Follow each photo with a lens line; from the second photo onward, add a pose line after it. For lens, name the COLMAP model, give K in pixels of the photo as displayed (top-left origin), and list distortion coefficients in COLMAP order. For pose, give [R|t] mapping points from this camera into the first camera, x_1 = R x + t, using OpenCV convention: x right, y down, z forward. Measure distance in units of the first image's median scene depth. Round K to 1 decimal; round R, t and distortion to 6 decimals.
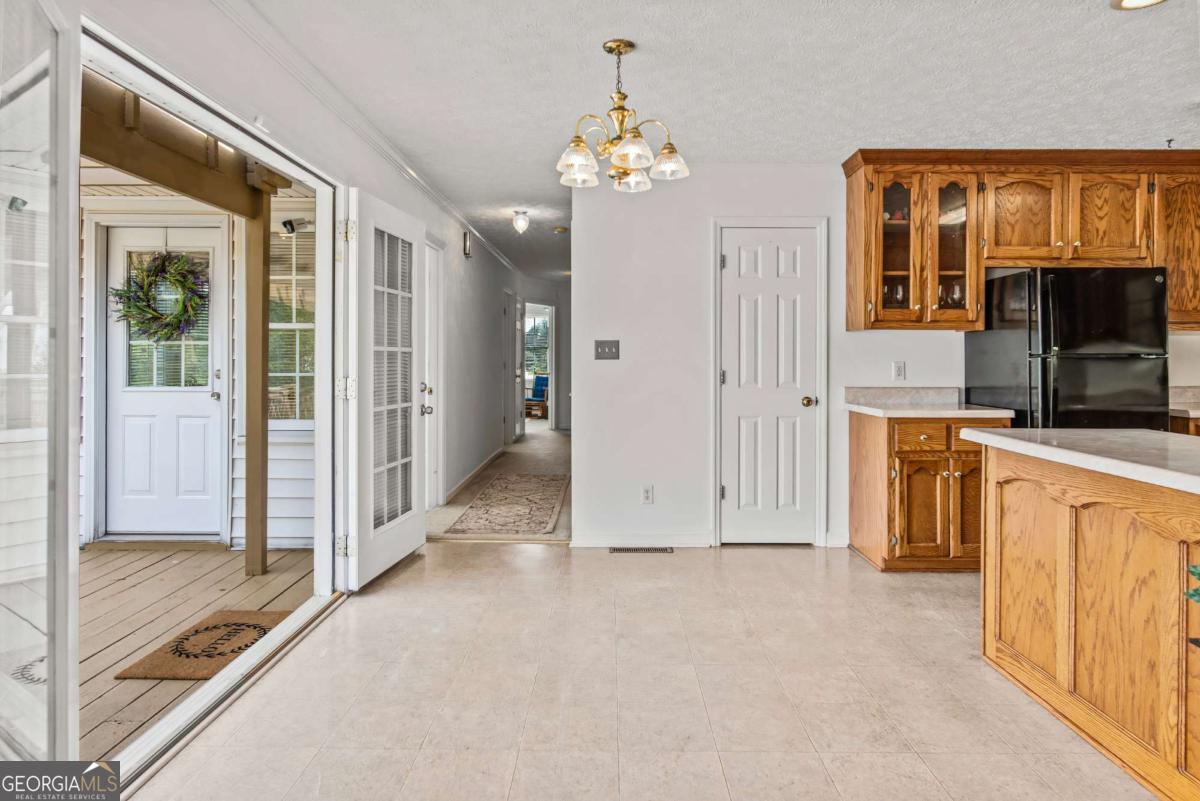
lens RADIAL K [[706.7, 0, 617.8], [0, 706.7, 356.4], [0, 0, 1]] dist [-0.005512, -0.000665]
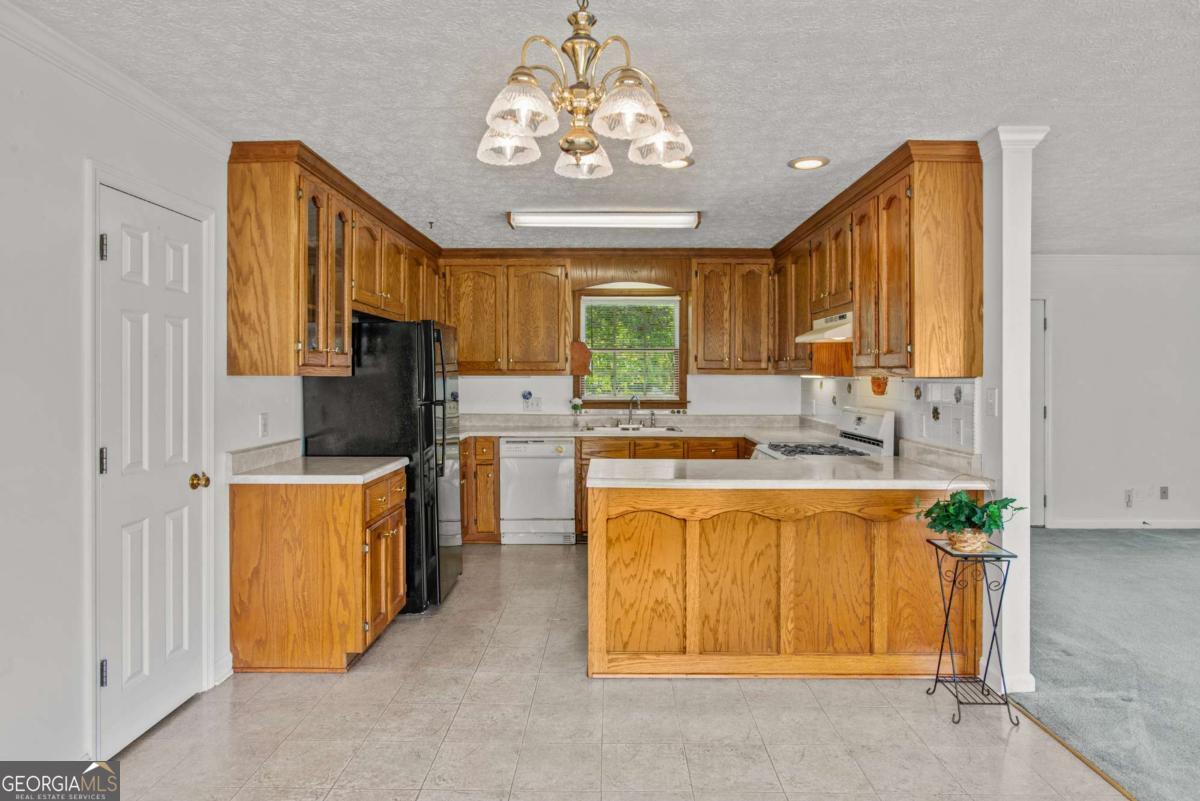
lens RADIAL K [[688.0, 0, 613.0], [0, 688.0, 381.4], [0, 0, 1]] dist [-0.002388, 0.000014]
pose [[0.018657, -0.007855, 0.999795, -0.386971], [-0.004041, 0.999960, 0.007932, -0.037749], [-0.999818, -0.004189, 0.018625, 0.627114]]
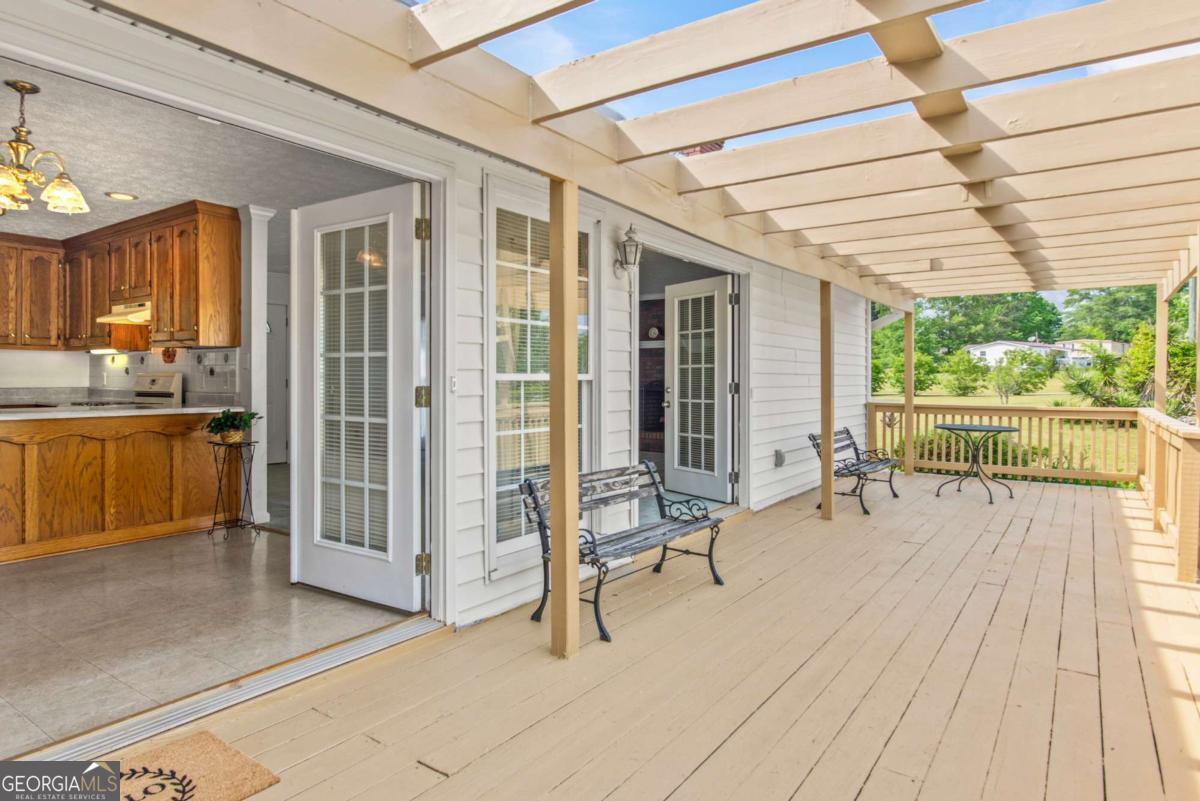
lens RADIAL K [[659.0, 0, 570.5], [0, 659.0, 372.9], [0, 0, 1]] dist [-0.004470, -0.000746]
pose [[-0.801200, -0.000873, 0.598396, -0.857825], [-0.003895, 0.999985, -0.003756, 0.013006], [-0.598384, -0.005340, -0.801192, 0.853514]]
